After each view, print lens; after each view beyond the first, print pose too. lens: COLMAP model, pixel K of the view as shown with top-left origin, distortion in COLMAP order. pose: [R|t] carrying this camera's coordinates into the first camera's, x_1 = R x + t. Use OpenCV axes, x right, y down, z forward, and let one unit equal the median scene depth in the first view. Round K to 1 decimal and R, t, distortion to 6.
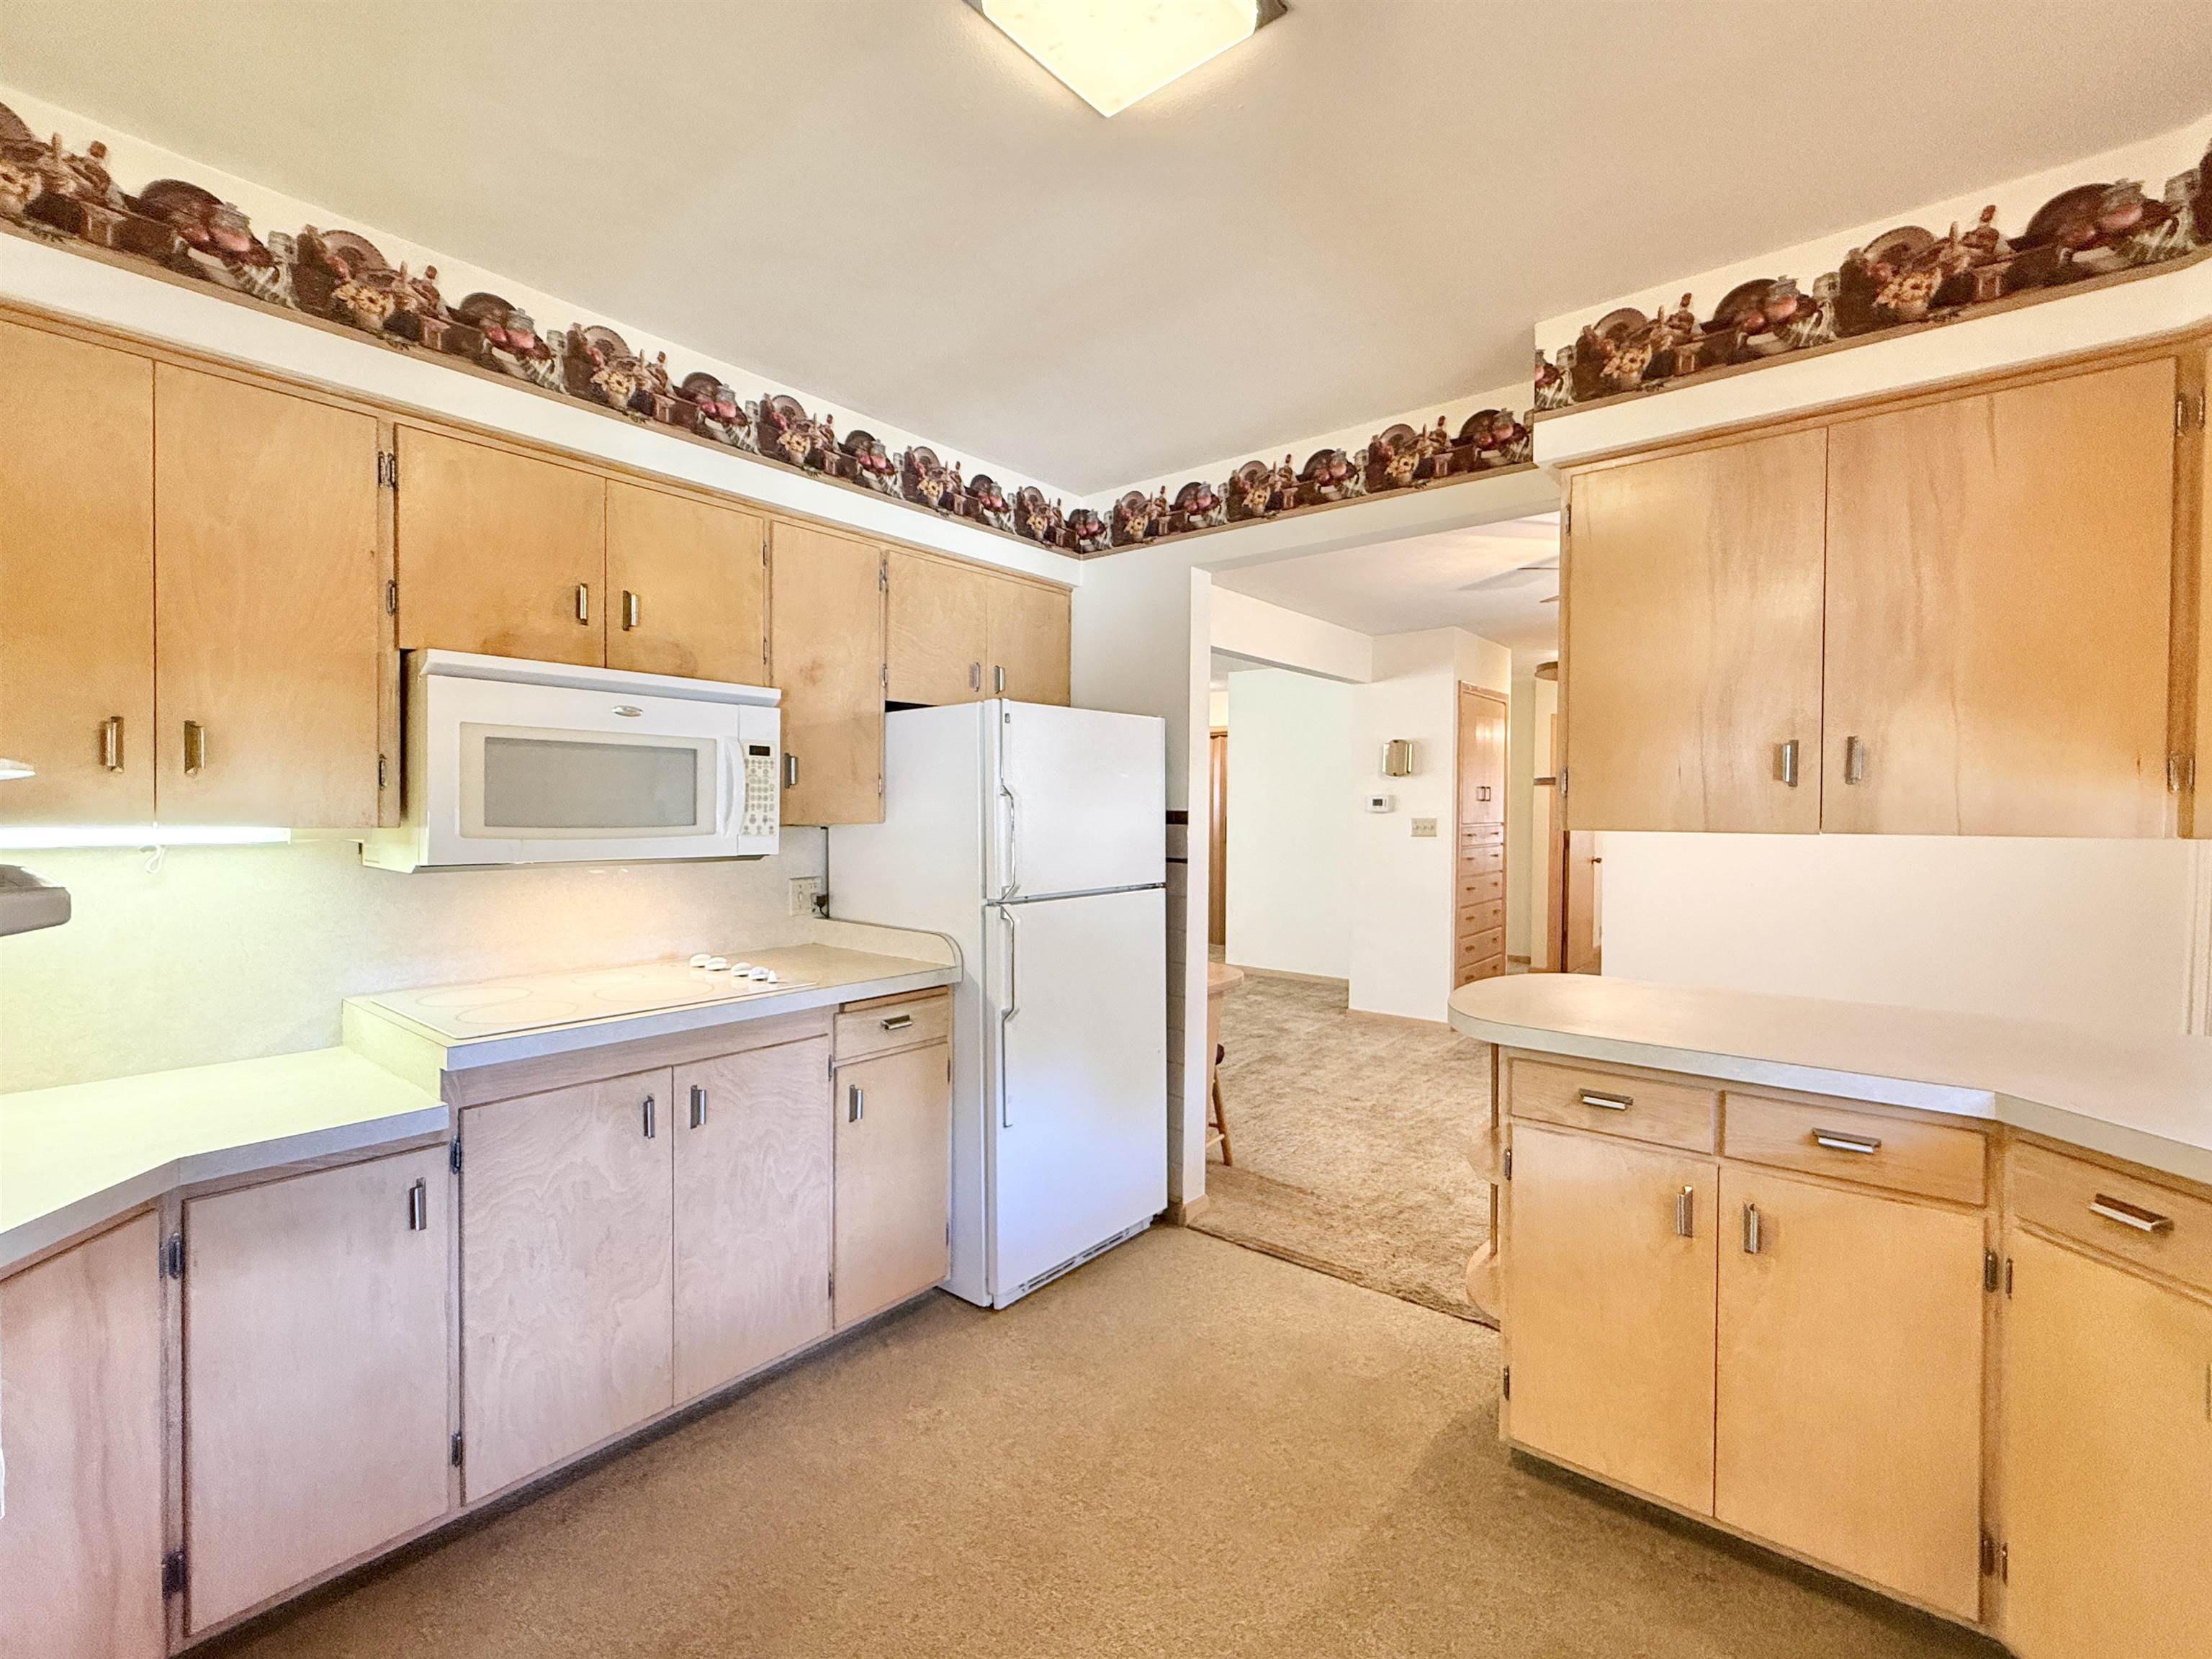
lens RADIAL K [[985.3, 0, 1094.1], [0, 985.3, 830.9], [0, 0, 1]] dist [0.002469, -0.000349]
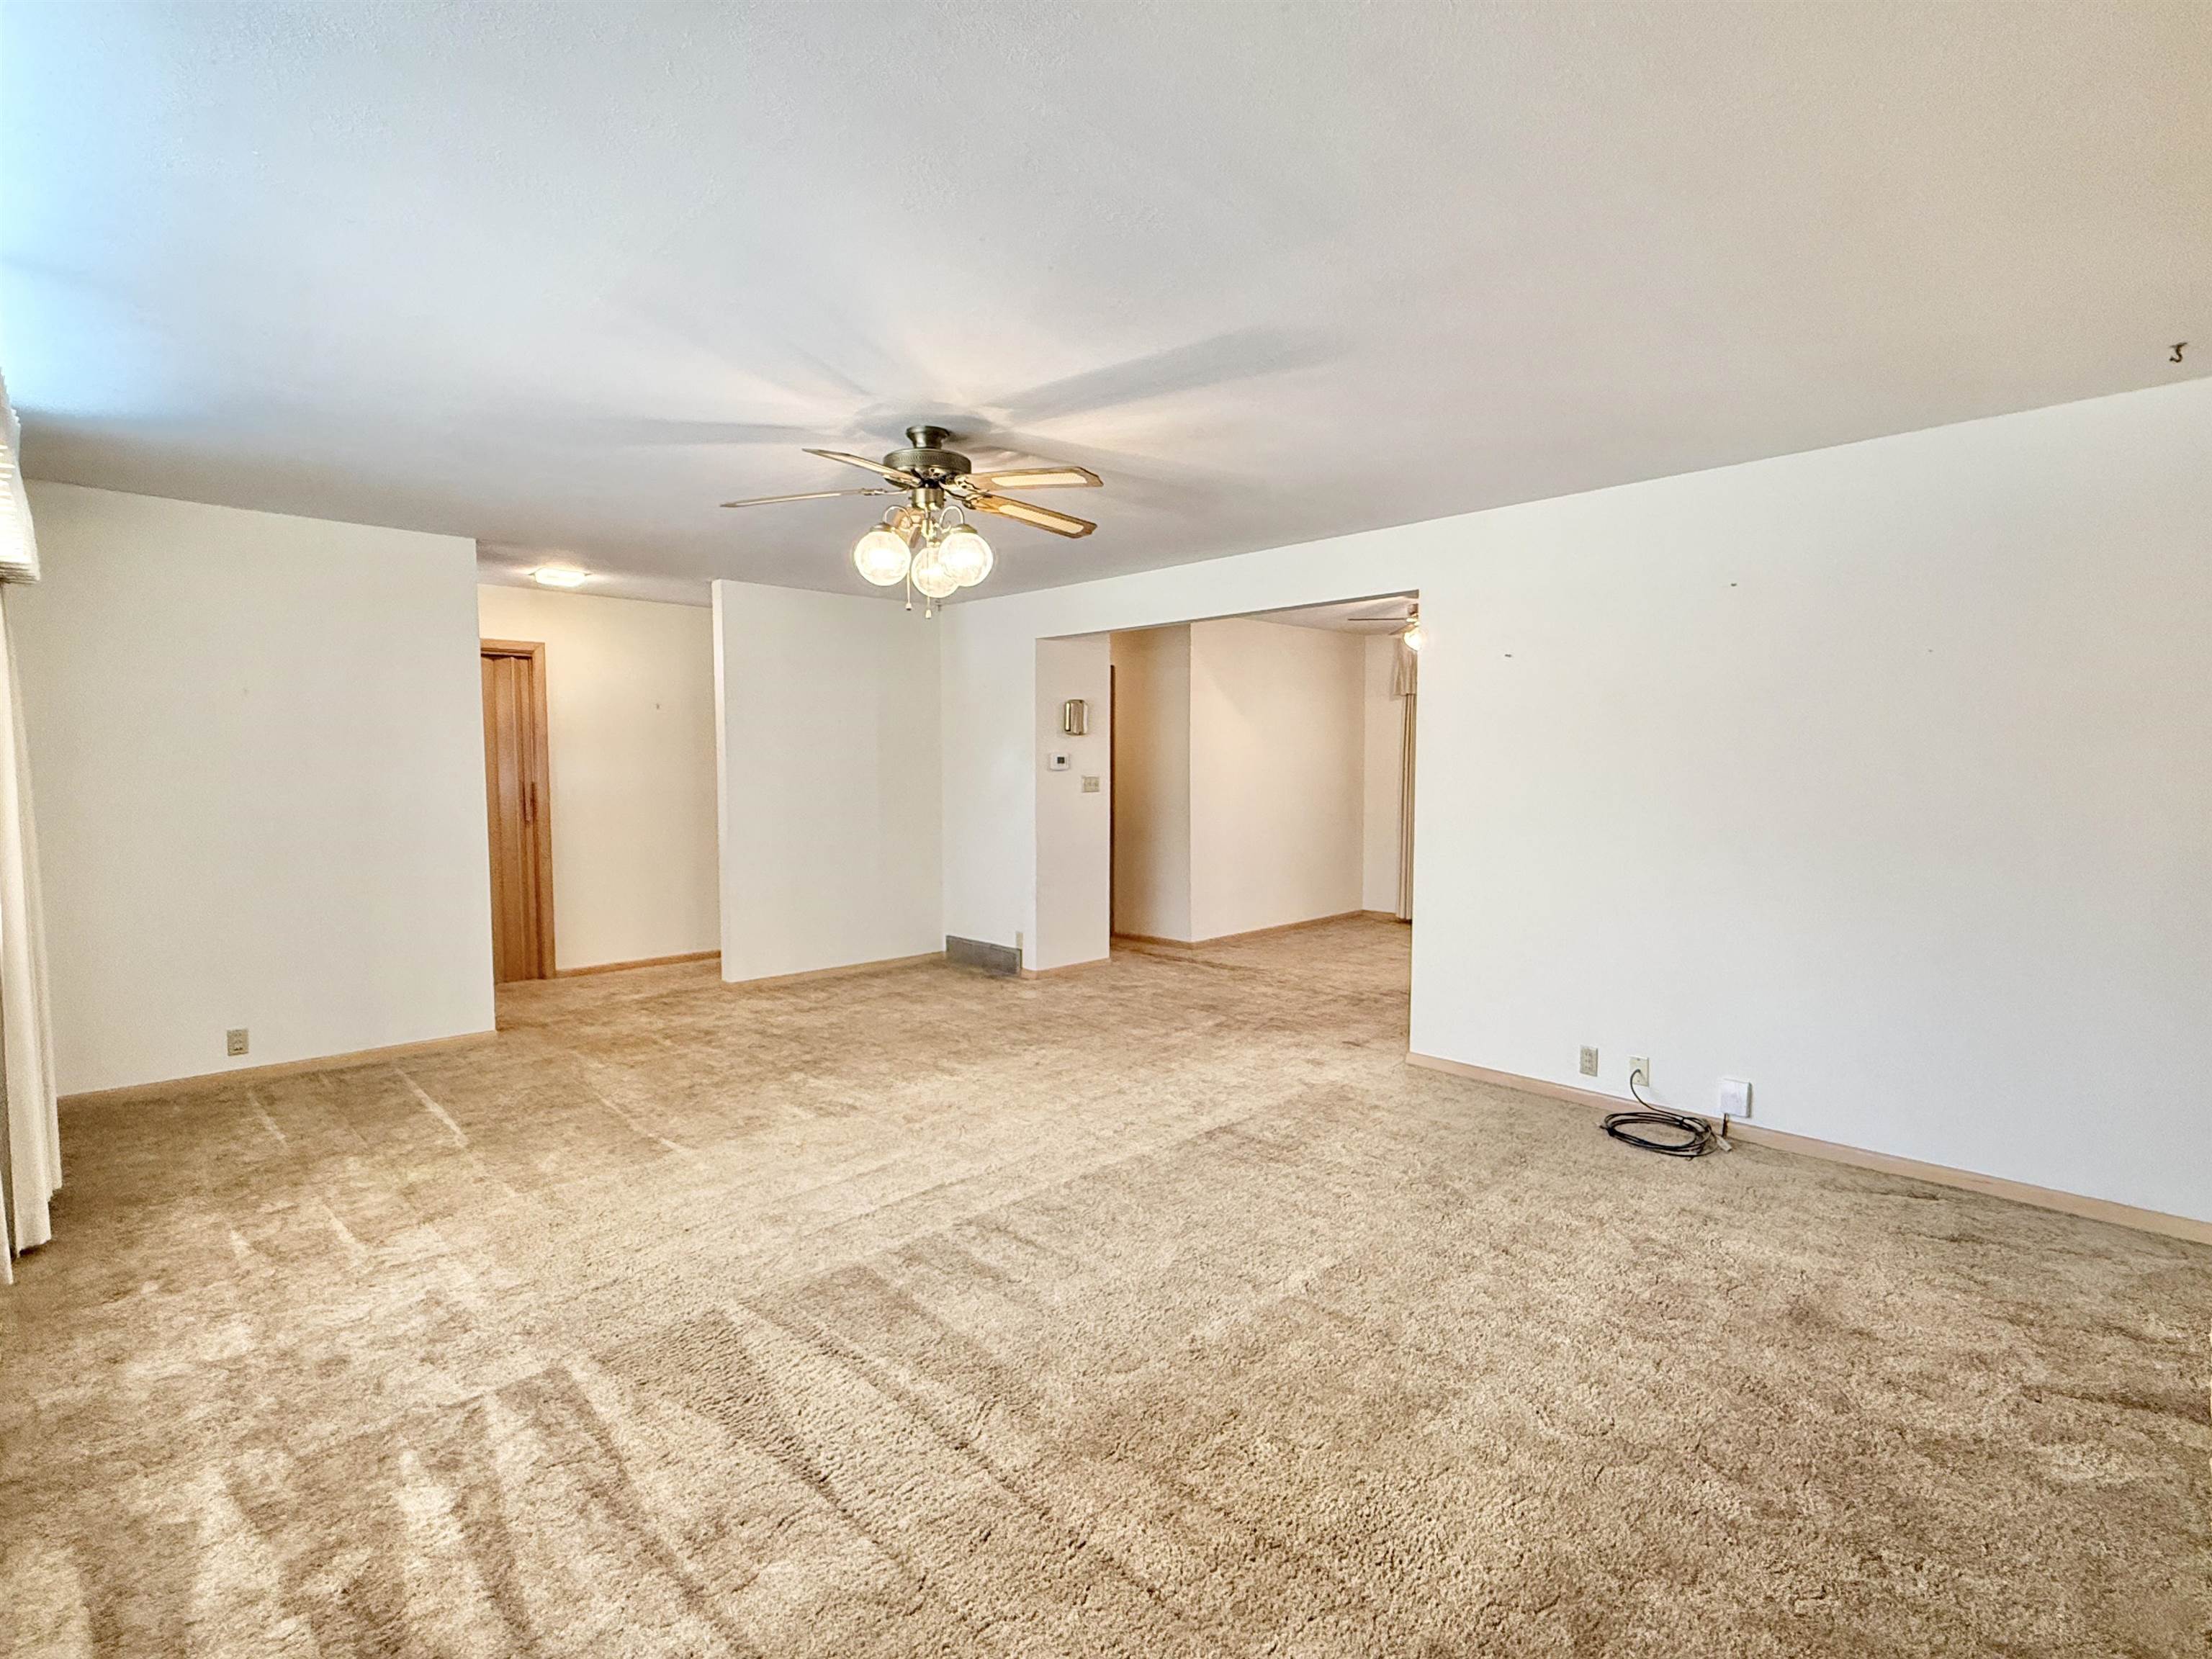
lens RADIAL K [[1060.4, 0, 1098.6], [0, 1060.4, 829.6], [0, 0, 1]] dist [-0.001361, -0.000520]
pose [[0.103117, -0.068727, 0.992292, -2.100216], [0.027975, 0.997416, 0.066175, -0.075984], [-0.994276, 0.020936, 0.104774, 2.237886]]
